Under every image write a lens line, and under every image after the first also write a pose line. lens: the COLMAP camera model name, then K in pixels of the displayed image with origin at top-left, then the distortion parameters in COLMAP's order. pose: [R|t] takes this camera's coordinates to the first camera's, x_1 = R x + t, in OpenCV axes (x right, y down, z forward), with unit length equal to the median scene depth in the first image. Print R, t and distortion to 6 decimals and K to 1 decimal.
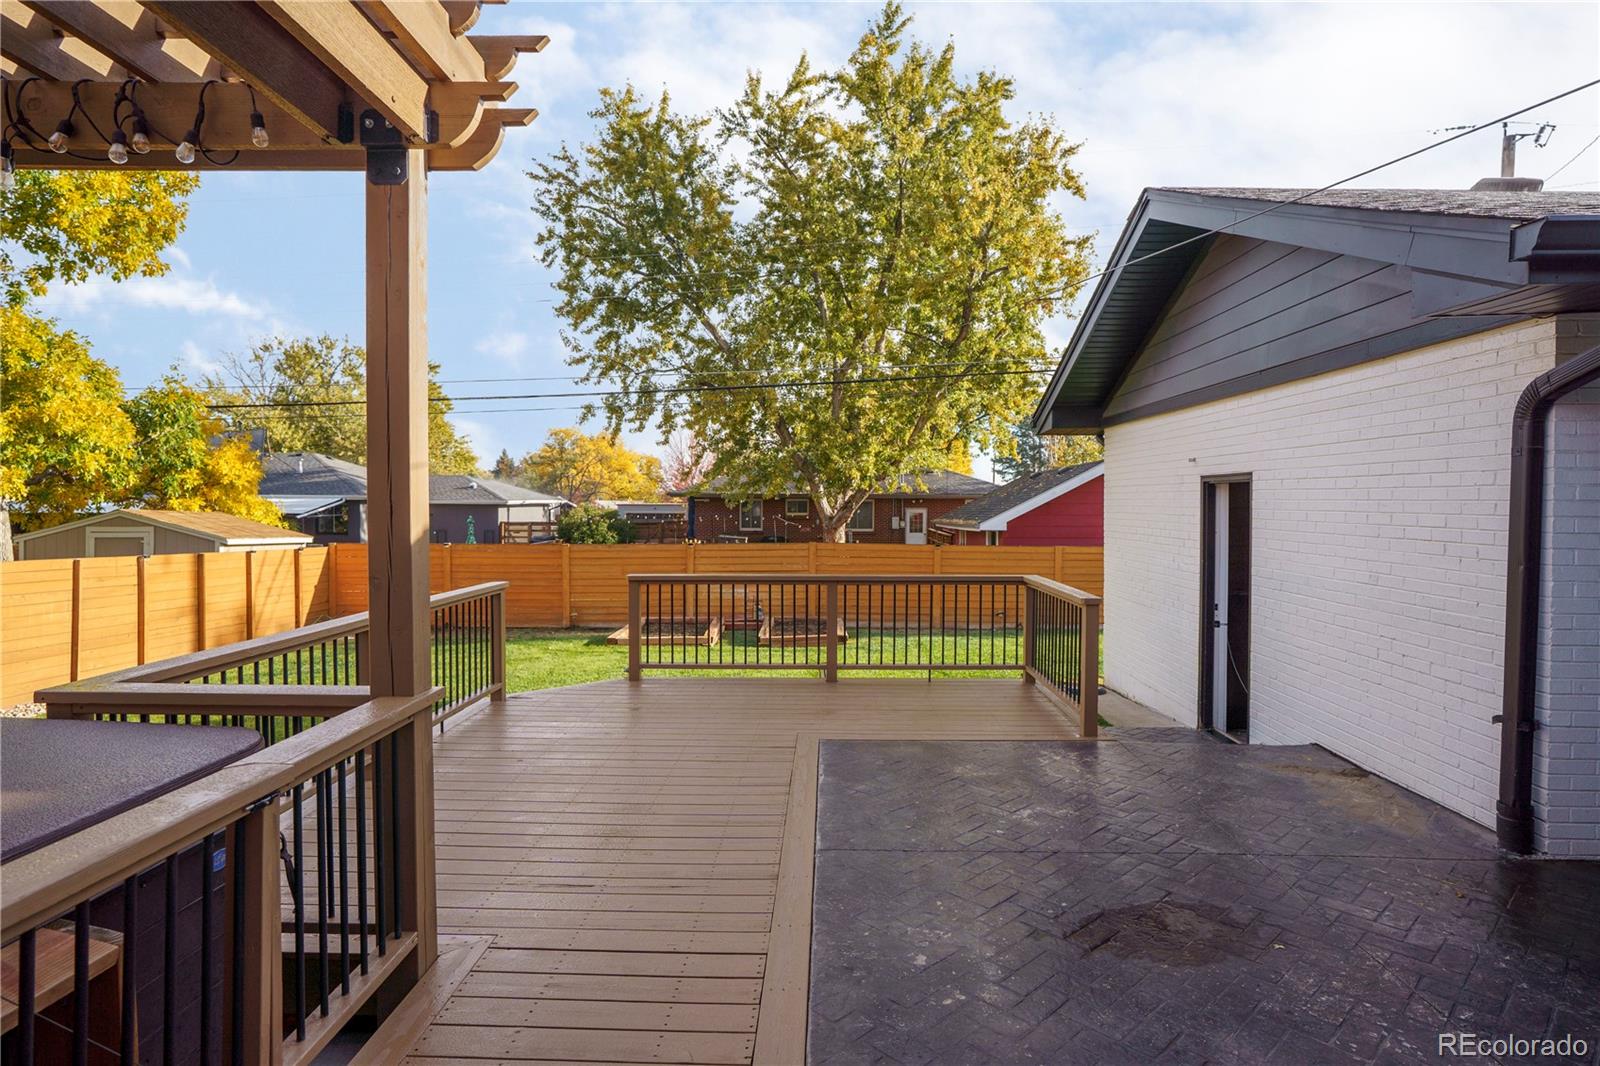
lens RADIAL K [[880.1, 0, 809.3], [0, 880.1, 518.0], [0, 0, 1]] dist [-0.036183, 0.013907]
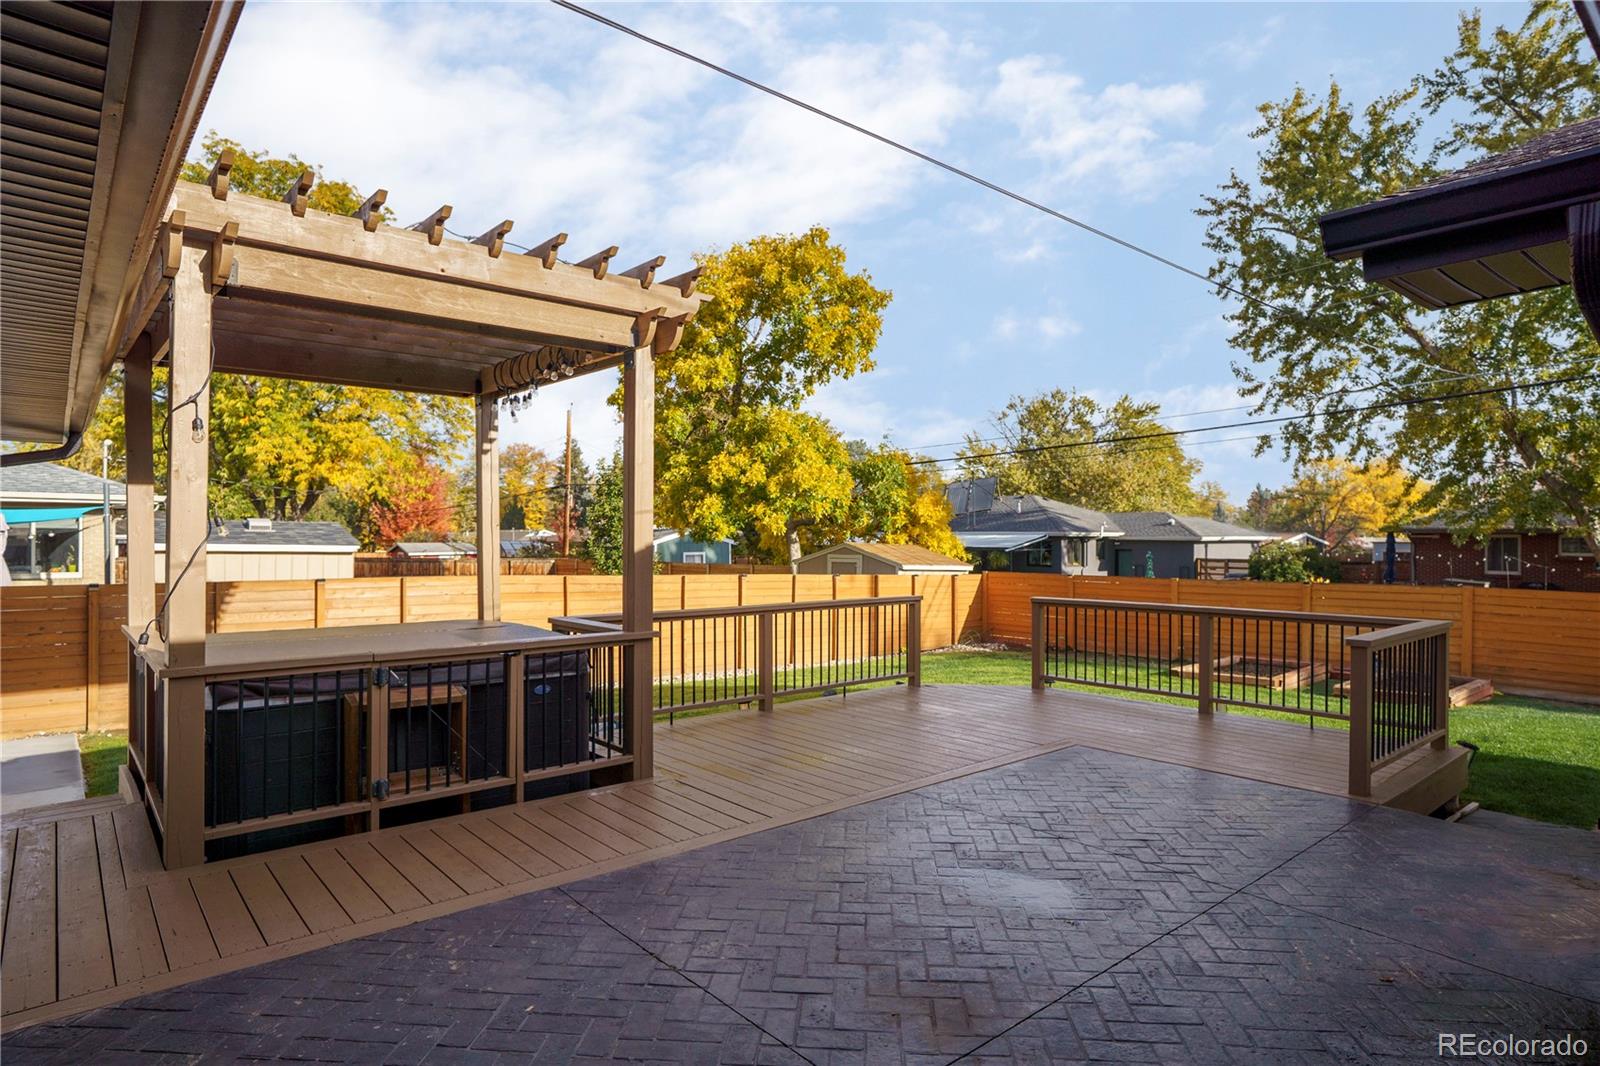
lens RADIAL K [[880.1, 0, 797.9], [0, 880.1, 545.1], [0, 0, 1]] dist [-0.036183, 0.013907]
pose [[0.665489, 0.006795, -0.746377, 0.119119], [-0.015198, 0.999875, -0.004449, 0.001280], [0.746253, 0.014304, 0.665509, -0.003266]]
